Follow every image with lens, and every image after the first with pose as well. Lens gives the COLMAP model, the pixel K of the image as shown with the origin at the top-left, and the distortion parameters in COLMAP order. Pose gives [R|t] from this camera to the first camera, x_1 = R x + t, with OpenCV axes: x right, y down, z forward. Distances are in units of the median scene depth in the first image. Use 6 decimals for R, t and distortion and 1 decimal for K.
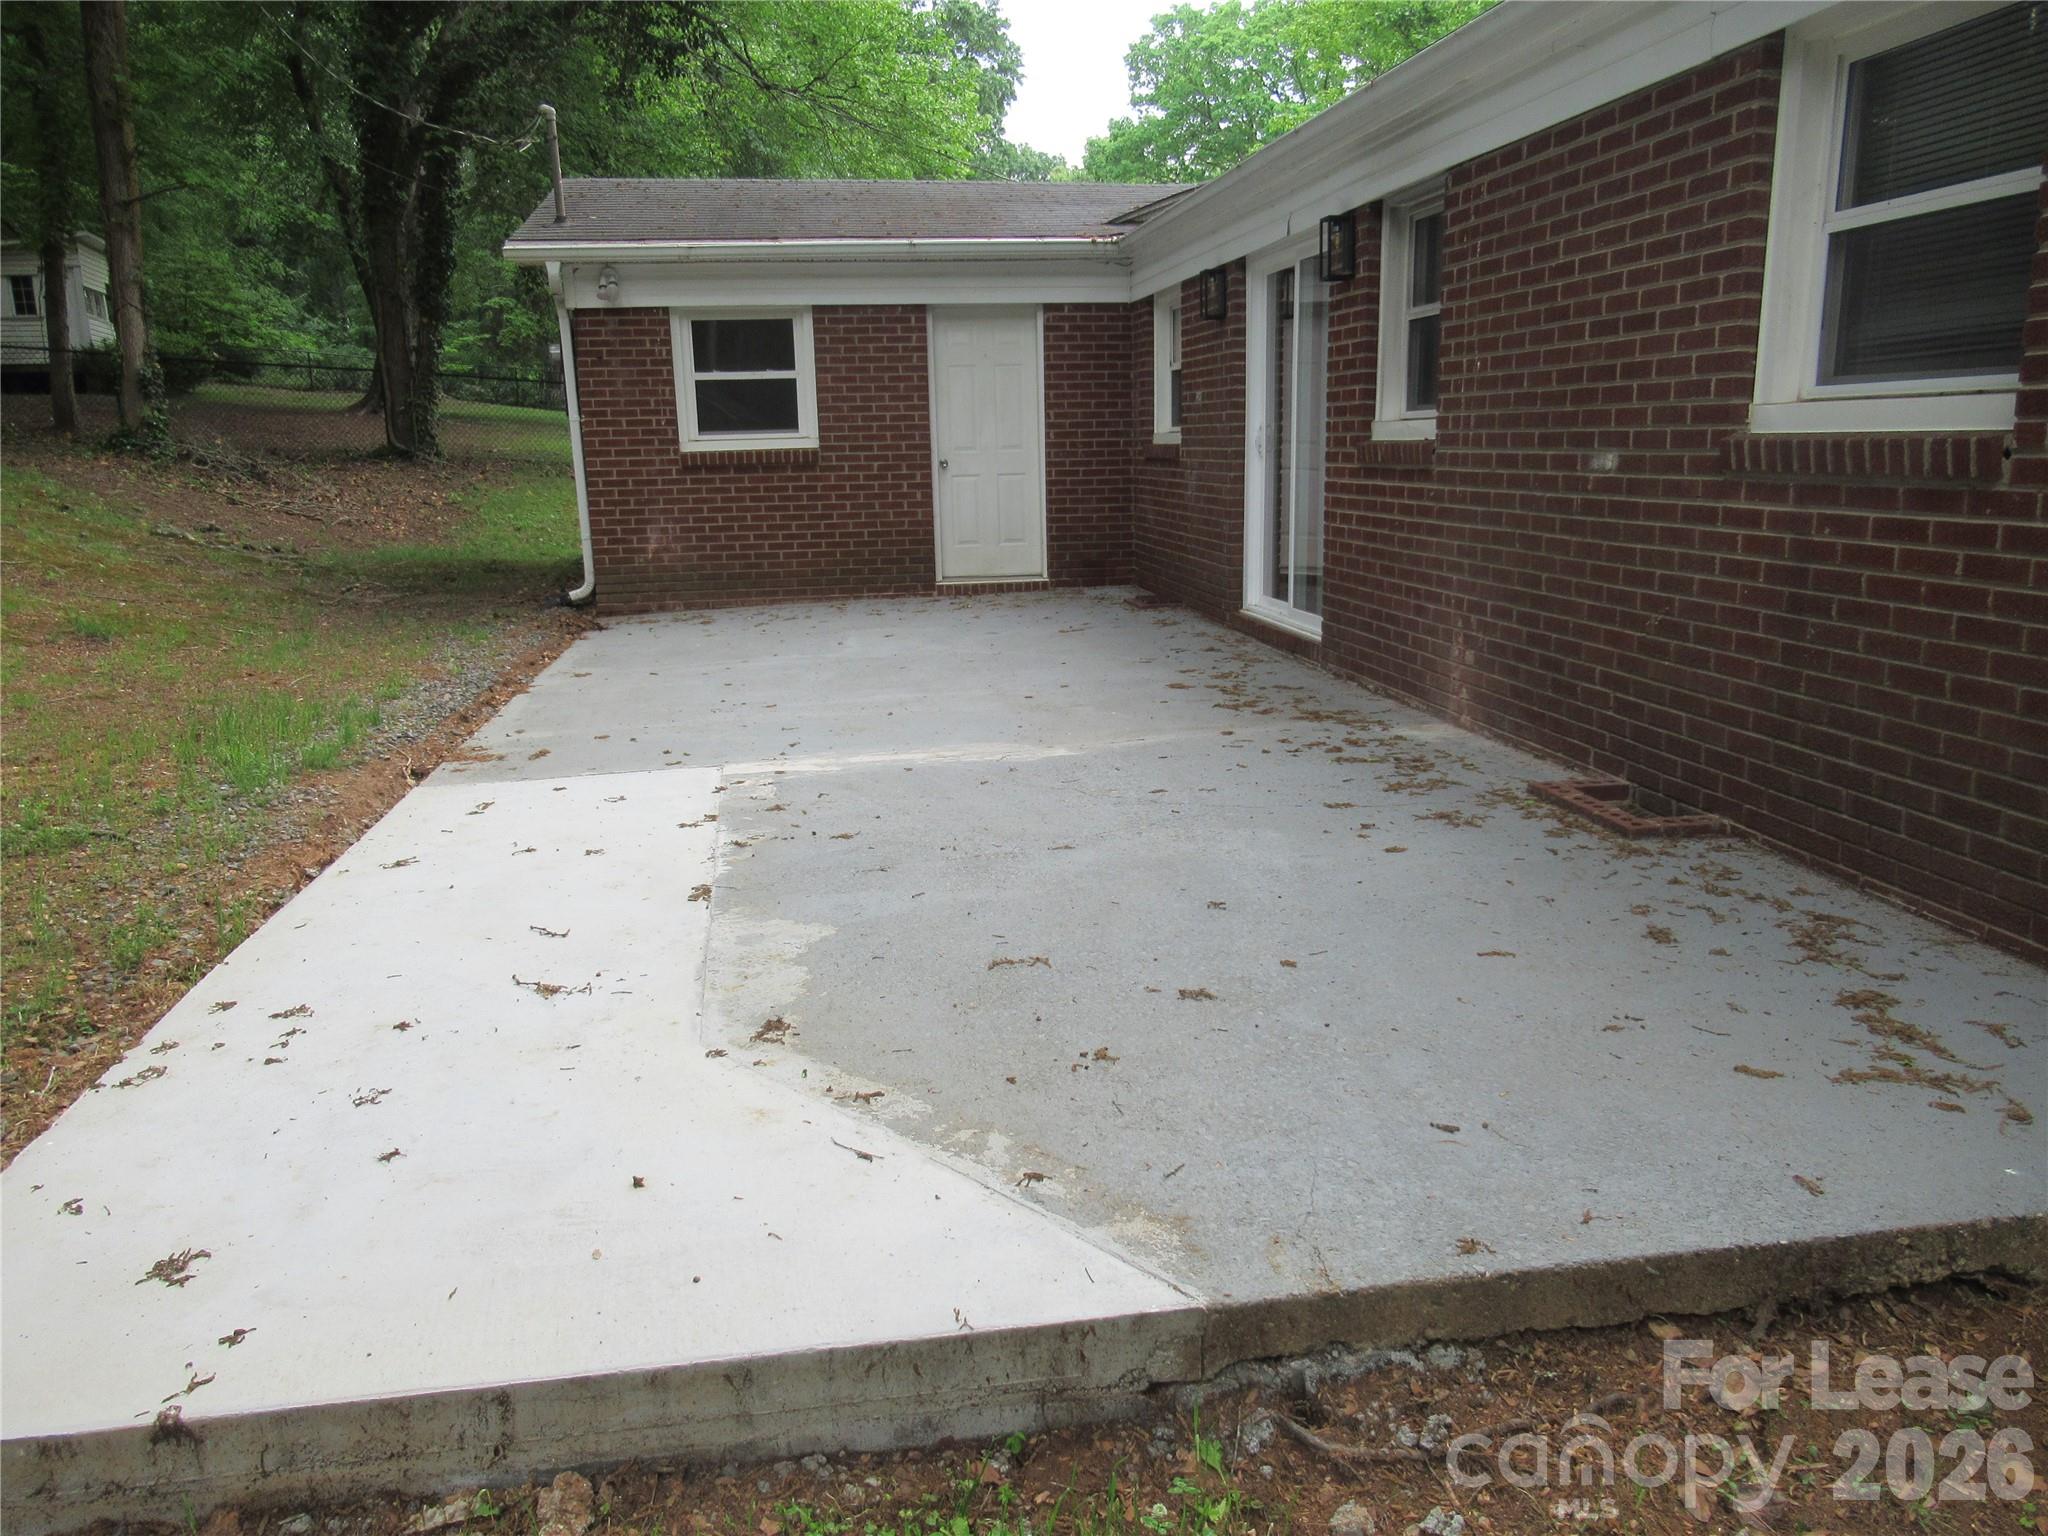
lens RADIAL K [[1505.6, 0, 1028.2], [0, 1505.6, 776.4], [0, 0, 1]] dist [-0.014849, 0.012761]
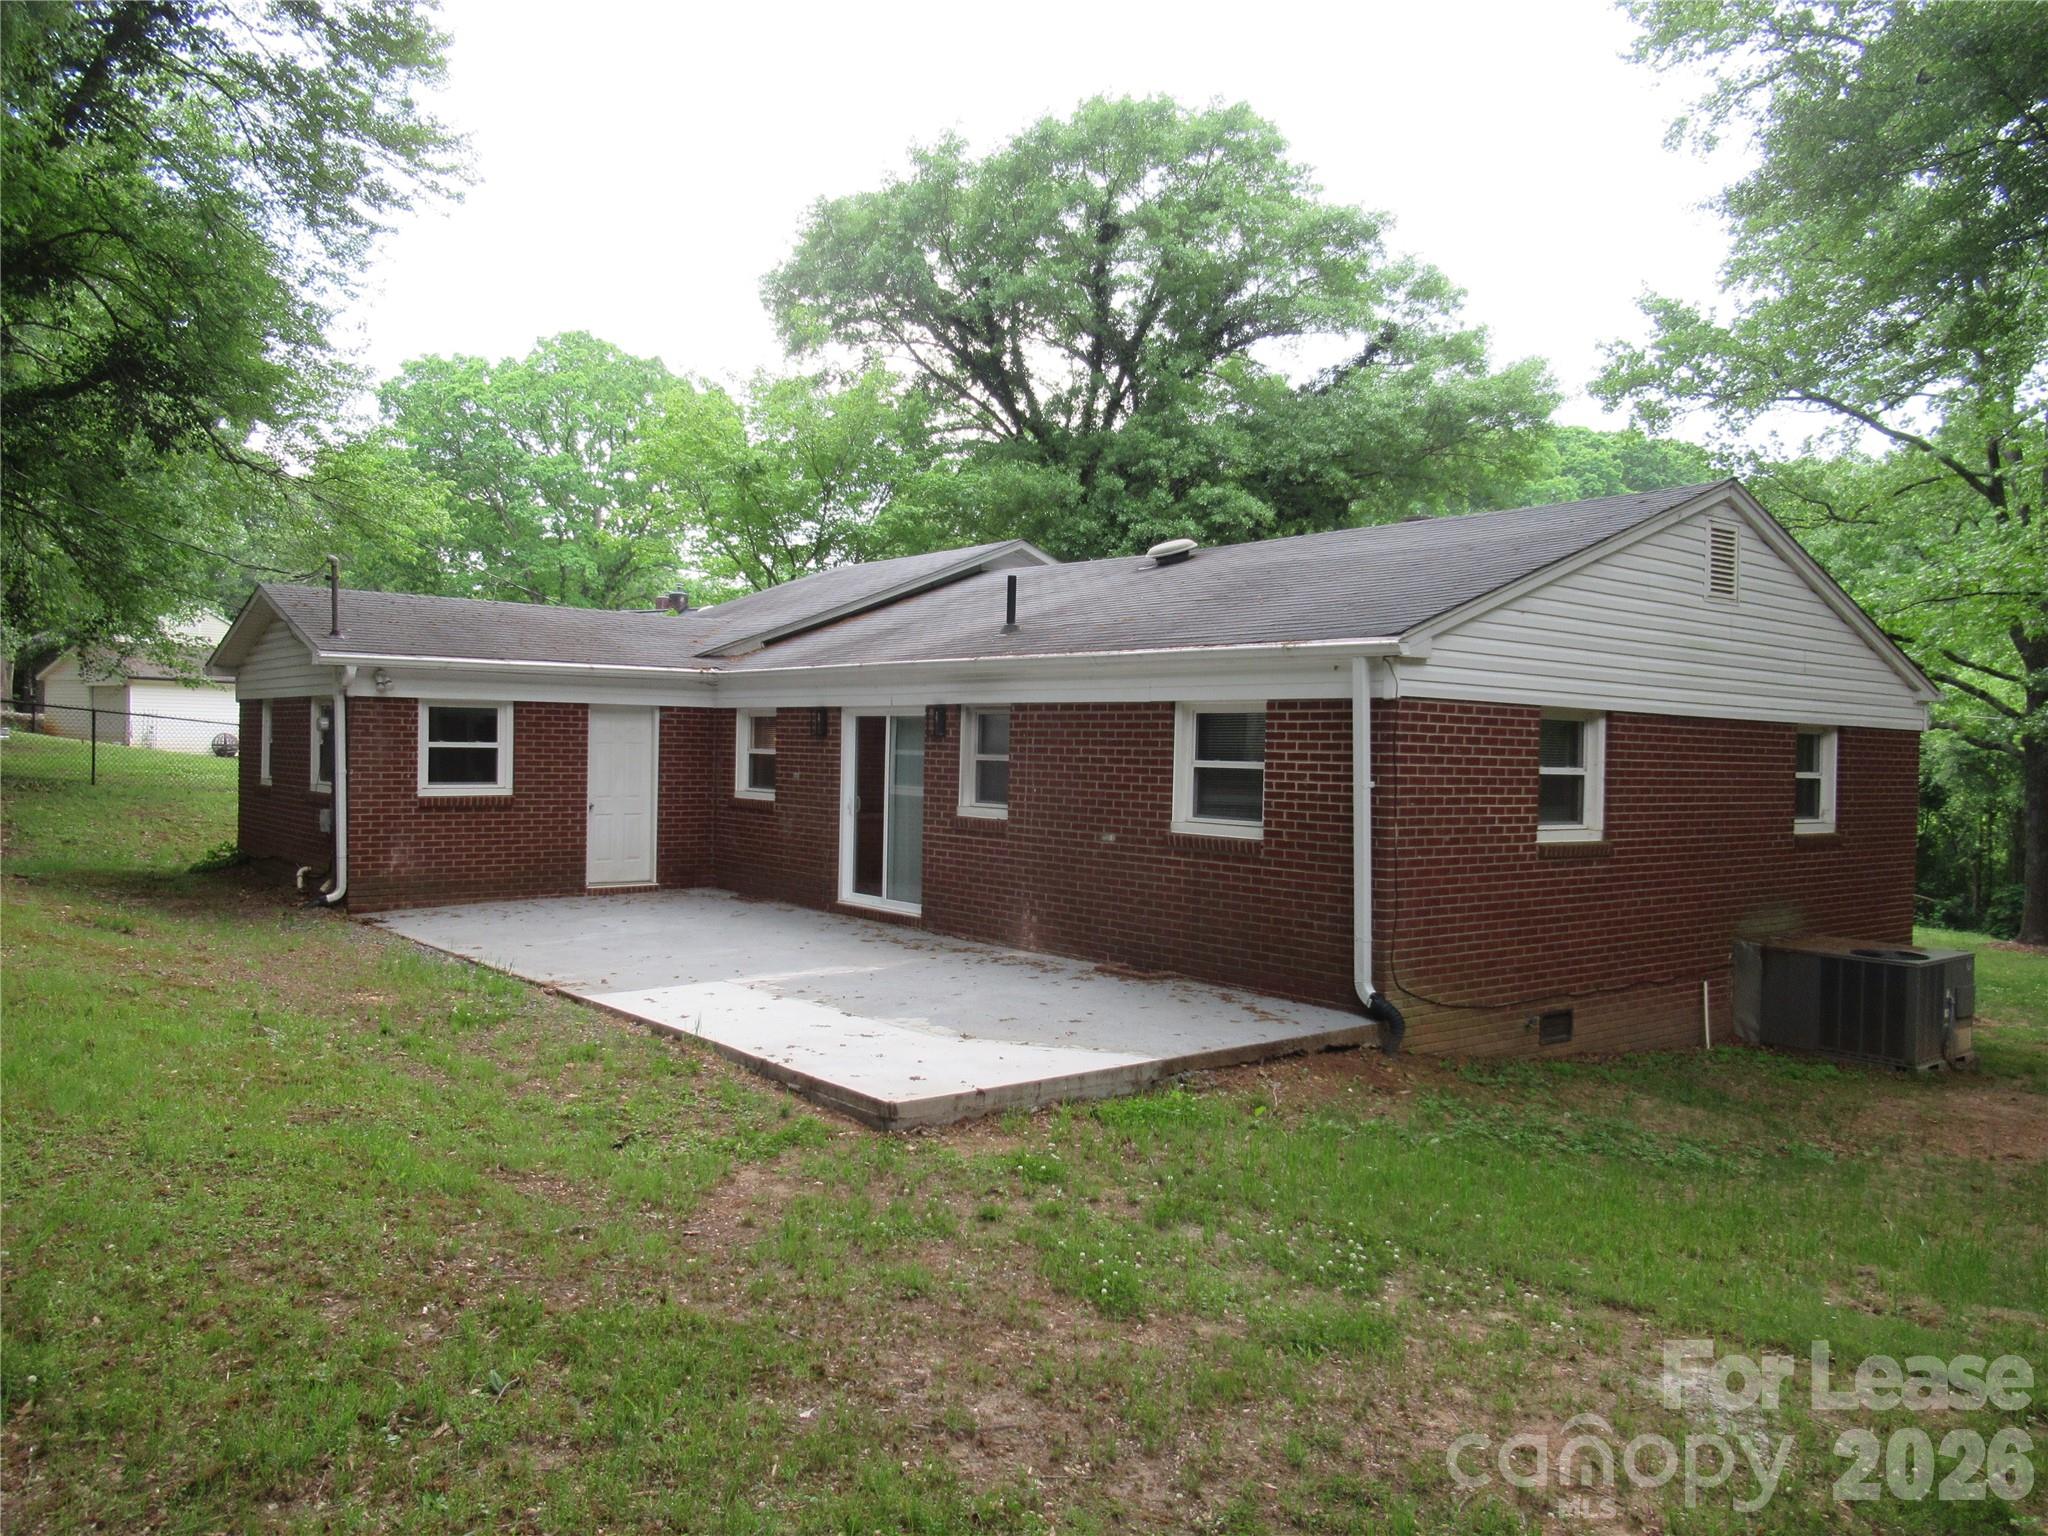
lens RADIAL K [[1505.6, 0, 1022.5], [0, 1505.6, 766.7], [0, 0, 1]] dist [-0.014849, 0.012761]
pose [[0.861841, 0.032339, 0.506147, -0.459487], [0.071024, 0.980436, -0.183578, 0.056939], [-0.502181, 0.194163, 0.842683, -0.484847]]
